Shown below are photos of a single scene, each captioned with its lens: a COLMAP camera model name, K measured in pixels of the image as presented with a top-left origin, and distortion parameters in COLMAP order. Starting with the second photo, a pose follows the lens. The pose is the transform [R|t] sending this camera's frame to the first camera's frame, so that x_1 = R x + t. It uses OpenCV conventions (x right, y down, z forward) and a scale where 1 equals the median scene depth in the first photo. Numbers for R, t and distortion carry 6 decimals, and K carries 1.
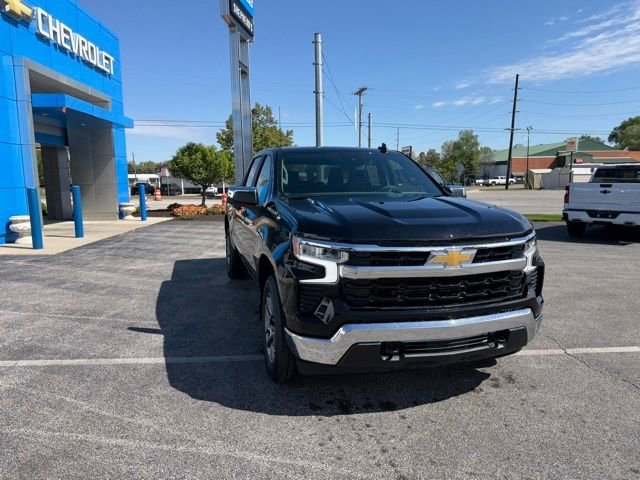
lens RADIAL K [[449.5, 0, 316.7], [0, 449.5, 245.2], [0, 0, 1]] dist [0.044132, -0.057914]
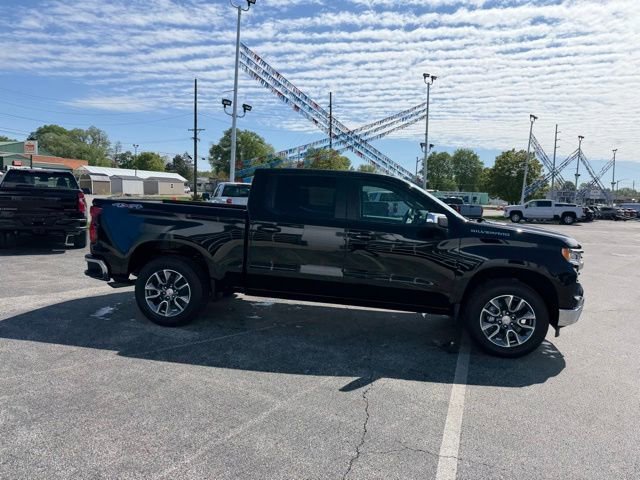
lens RADIAL K [[449.5, 0, 316.3], [0, 449.5, 241.5], [0, 0, 1]] dist [0.038088, -0.047129]
pose [[0.401991, -0.070689, 0.912911, -1.054956], [0.083640, 0.995682, 0.040268, -0.104459], [-0.911815, 0.060169, 0.406168, 0.658864]]
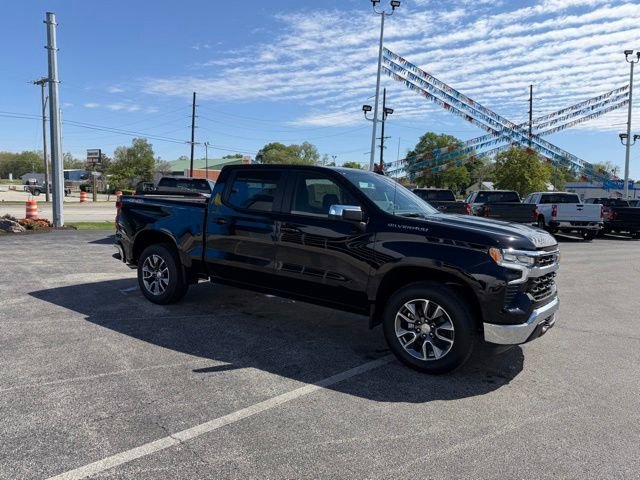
lens RADIAL K [[448.7, 0, 316.4], [0, 448.7, 241.7], [0, 0, 1]] dist [0.044951, -0.059380]
pose [[0.754561, -0.038955, 0.655073, -0.724565], [0.055441, 0.998452, -0.004486, -0.034642], [-0.653884, 0.039703, 0.755552, 0.207523]]
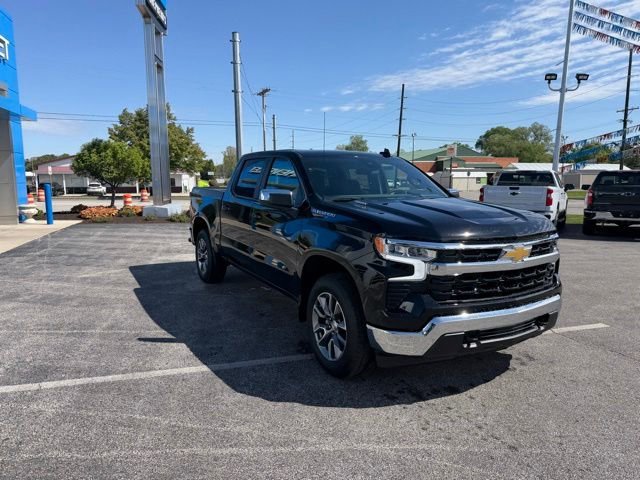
lens RADIAL K [[449.5, 0, 316.7], [0, 449.5, 245.2], [0, 0, 1]] dist [0.044132, -0.057914]
pose [[0.972131, -0.024241, 0.233181, -0.251535], [0.024497, 0.999698, 0.001801, -0.003620], [-0.233154, 0.003961, 0.972432, 0.002682]]
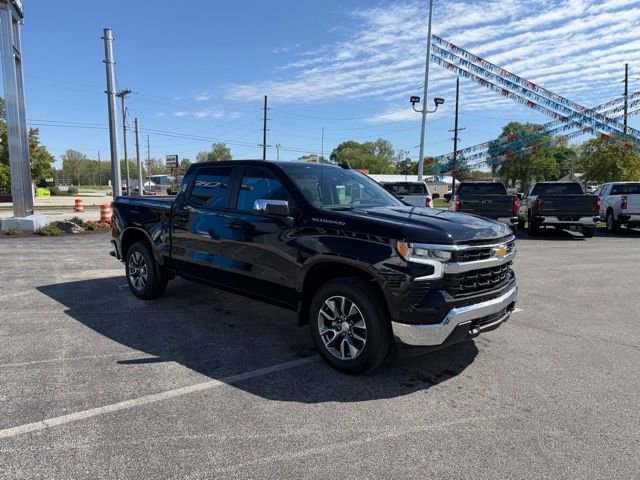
lens RADIAL K [[448.6, 0, 317.1], [0, 448.6, 248.5], [0, 0, 1]] dist [0.044543, -0.059139]
pose [[0.855192, -0.054771, 0.515409, -0.486834], [0.061914, 0.998076, 0.003332, -0.011828], [-0.514600, 0.029061, 0.856938, 0.059345]]
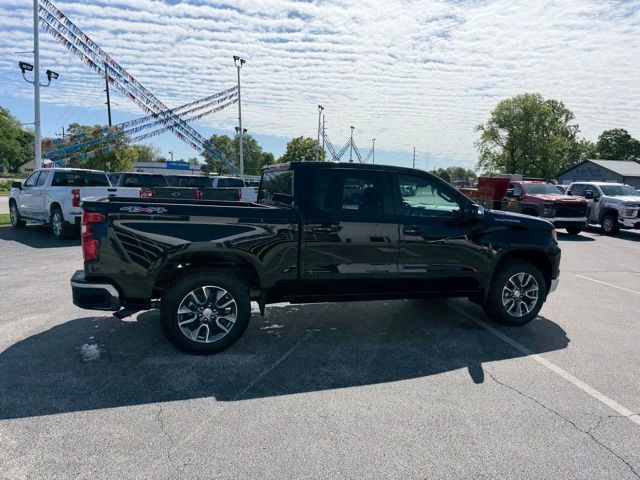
lens RADIAL K [[449.5, 0, 316.7], [0, 449.5, 245.2], [0, 0, 1]] dist [0.044132, -0.057914]
pose [[-0.069350, -0.126358, 0.989558, -1.091184], [0.112835, 0.984587, 0.133631, -0.189797], [-0.991191, 0.120924, -0.054023, 1.213828]]
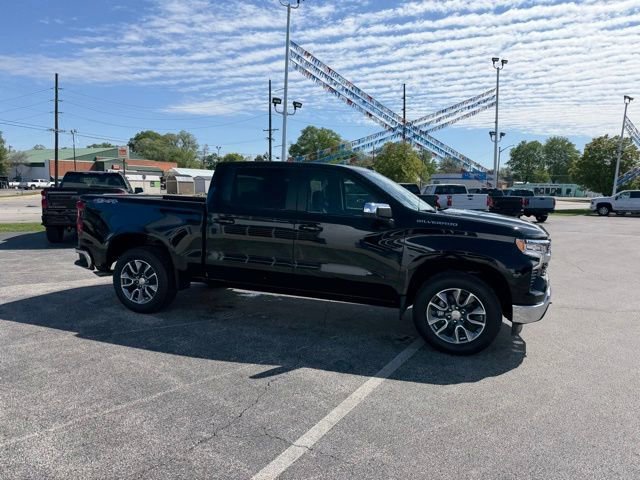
lens RADIAL K [[449.5, 0, 316.7], [0, 449.5, 245.2], [0, 0, 1]] dist [0.044132, -0.057914]
pose [[0.557987, -0.084836, 0.825502, -0.923197], [0.091768, 0.994968, 0.040222, -0.068214], [-0.824760, 0.053311, 0.562965, 0.412805]]
